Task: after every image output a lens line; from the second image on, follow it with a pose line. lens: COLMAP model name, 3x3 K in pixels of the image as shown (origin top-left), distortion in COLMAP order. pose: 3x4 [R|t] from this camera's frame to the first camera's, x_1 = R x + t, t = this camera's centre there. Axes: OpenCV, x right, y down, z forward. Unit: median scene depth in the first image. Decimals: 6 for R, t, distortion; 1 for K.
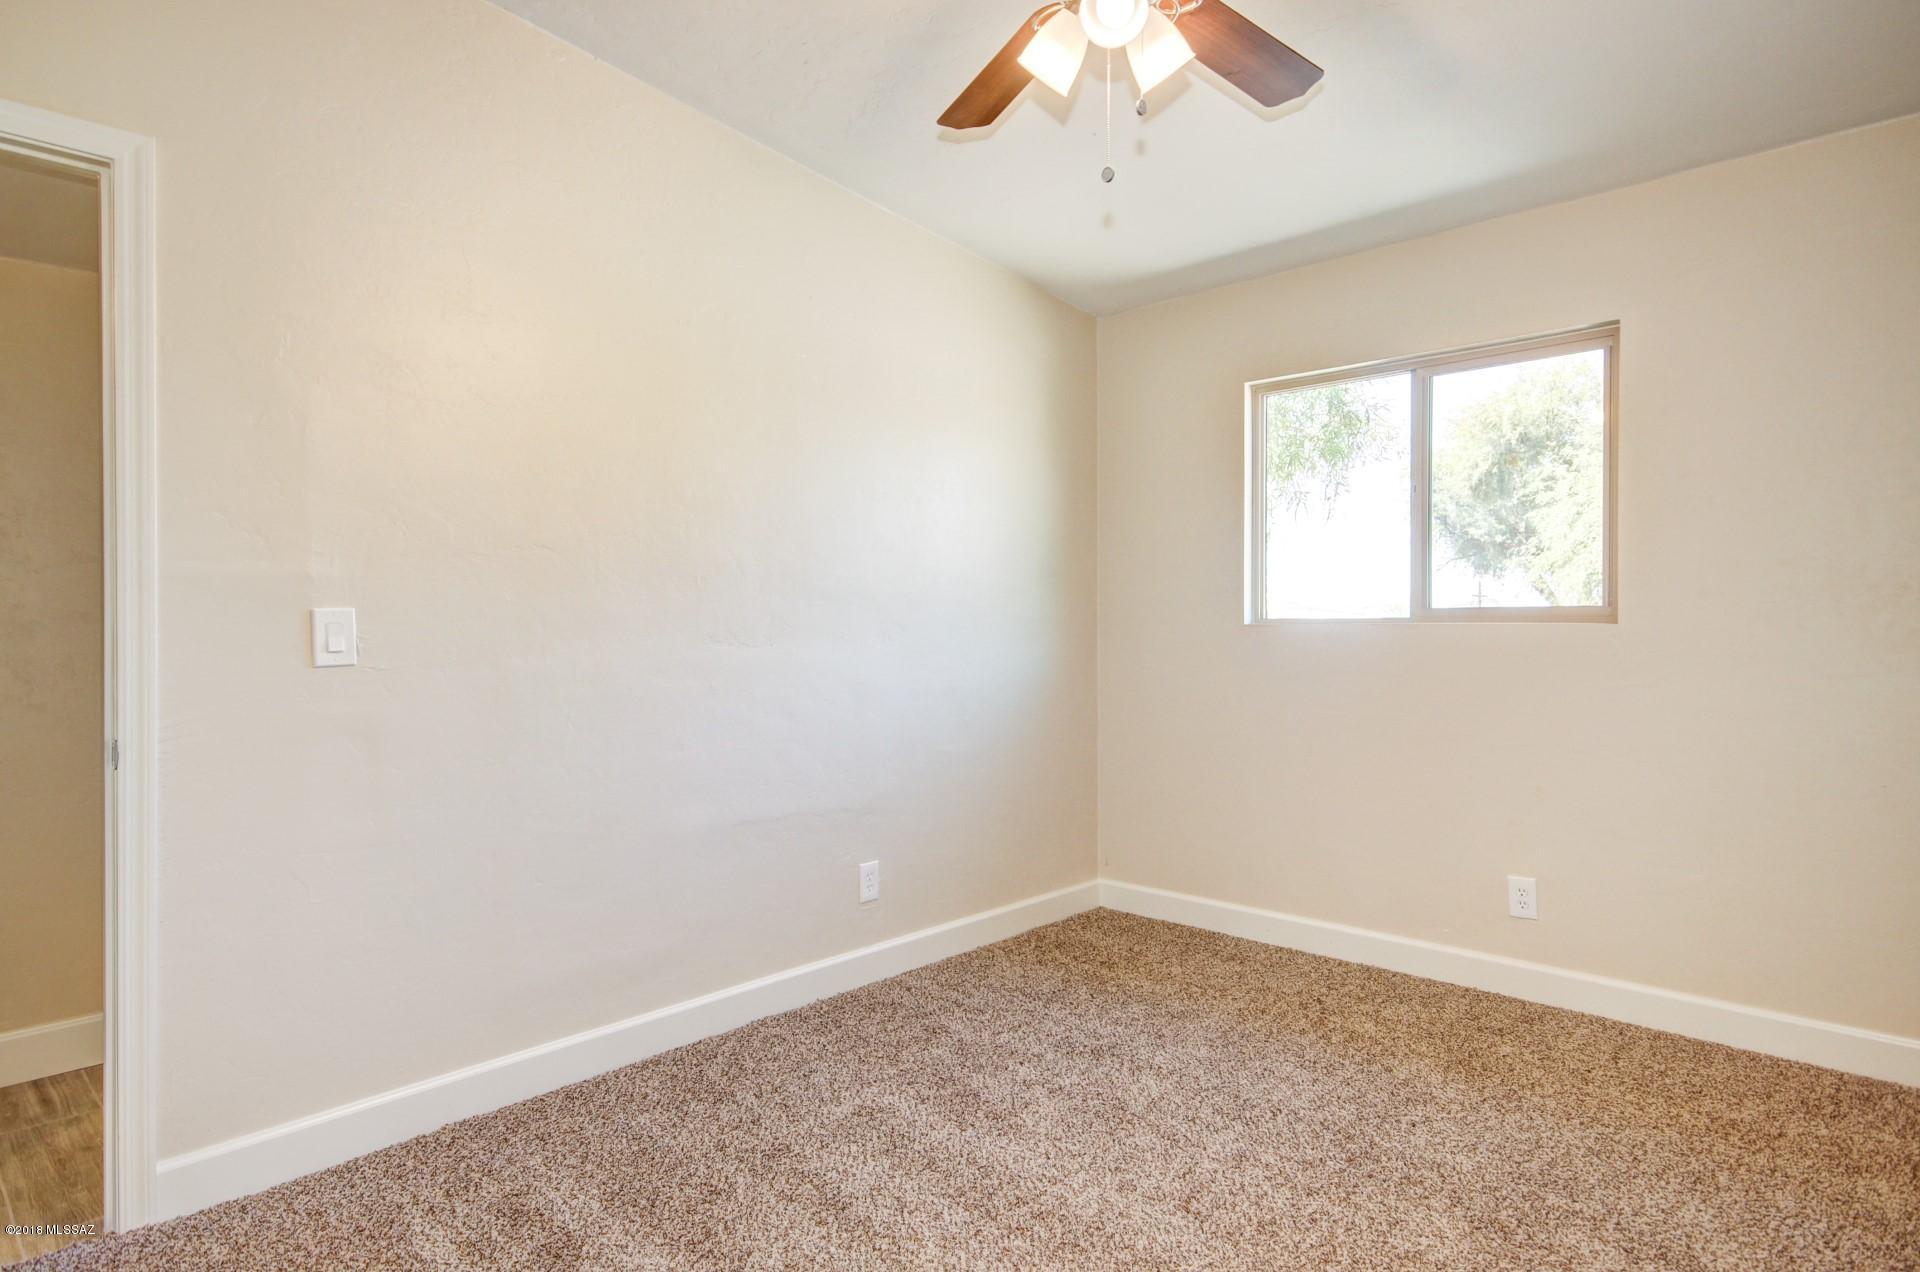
lens RADIAL K [[1038.7, 0, 960.0], [0, 1038.7, 636.0], [0, 0, 1]] dist [0.001096, 0.000271]
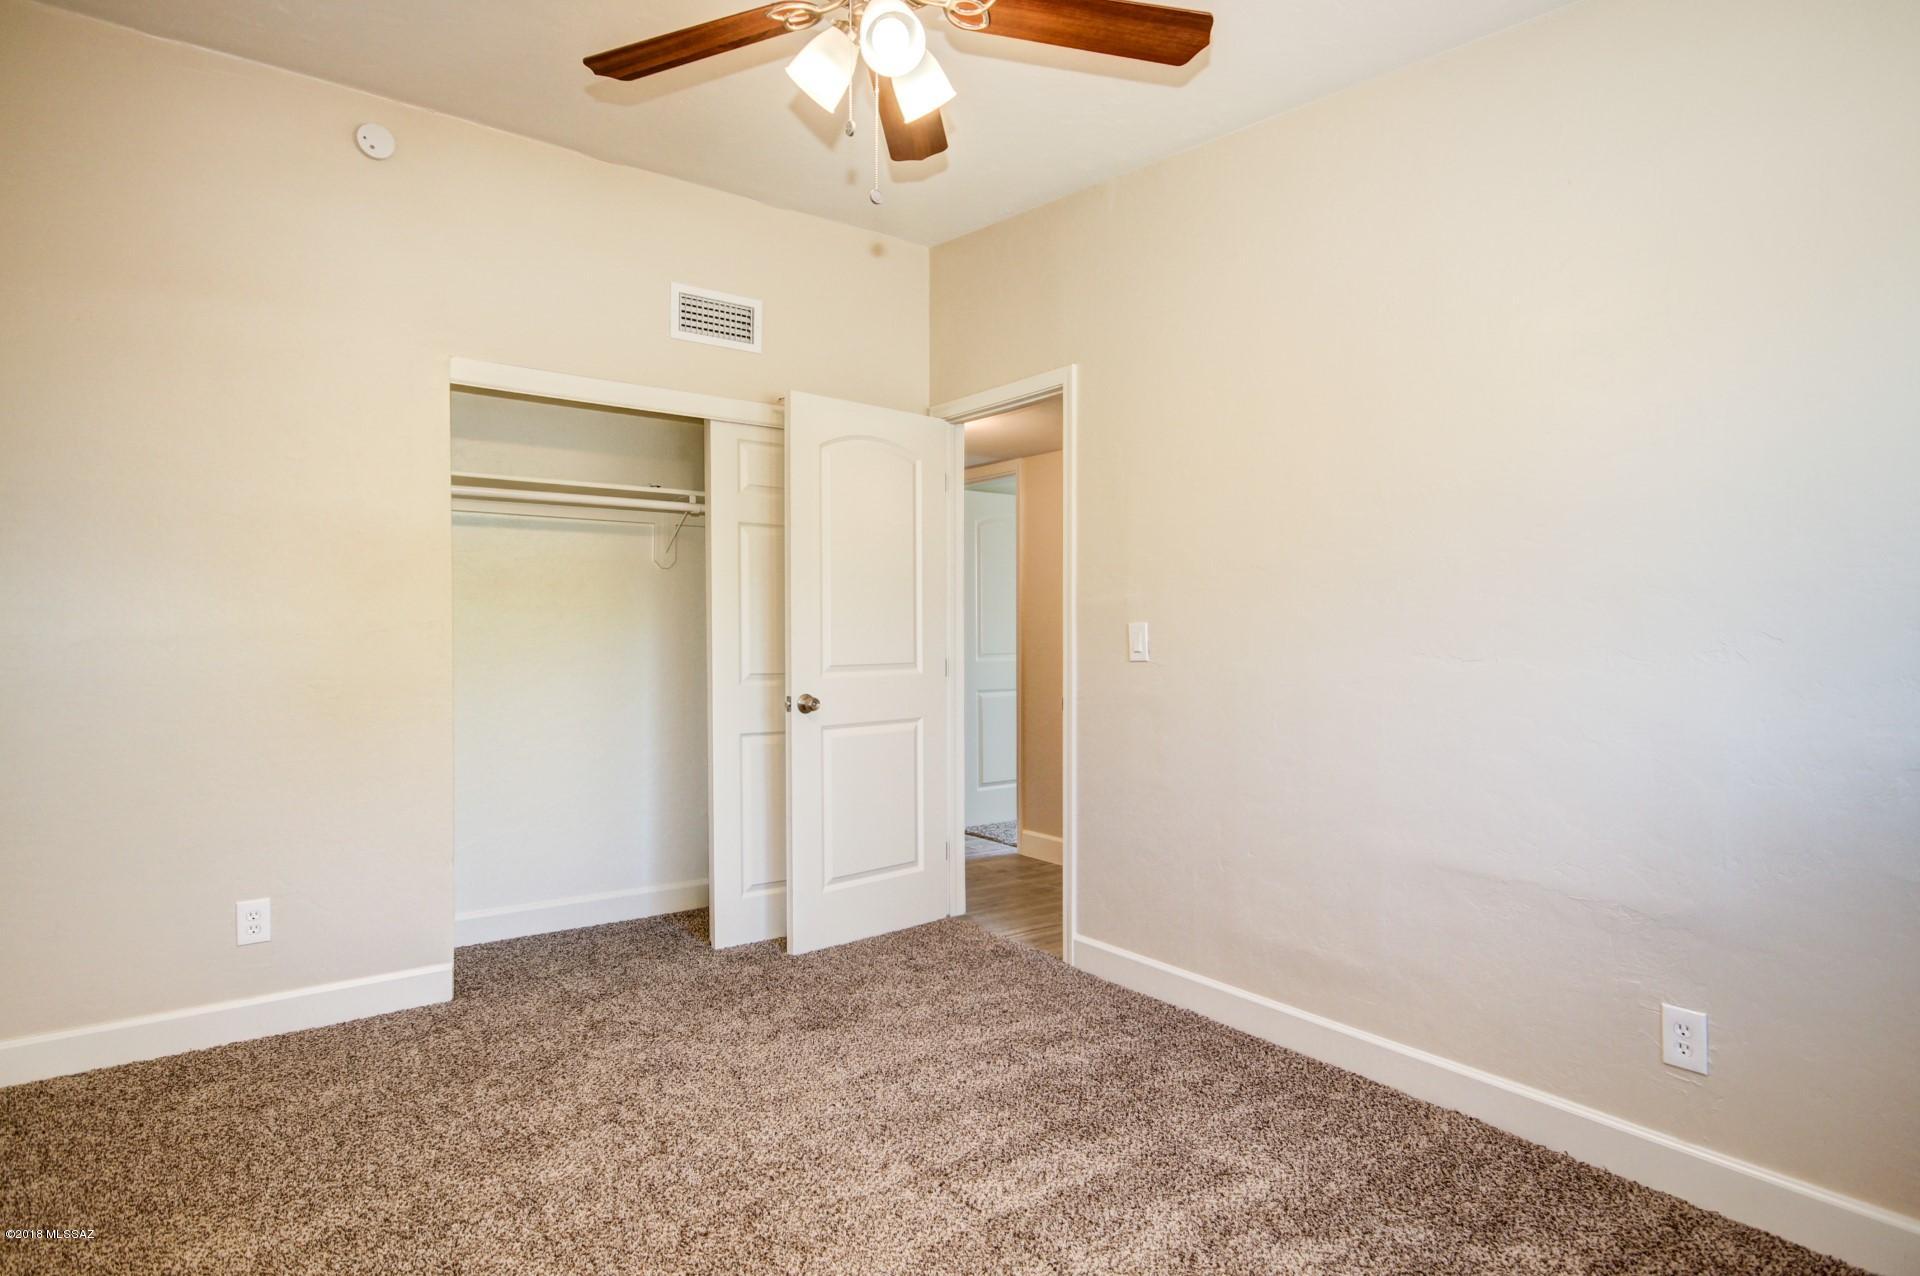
lens RADIAL K [[1038.7, 0, 960.0], [0, 1038.7, 638.0], [0, 0, 1]] dist [0.001096, 0.000271]
pose [[-0.171734, 0.011438, -0.985077, 0.932996], [-0.009475, 0.999867, 0.013262, -0.022530], [0.985098, 0.011611, -0.171603, 1.010388]]
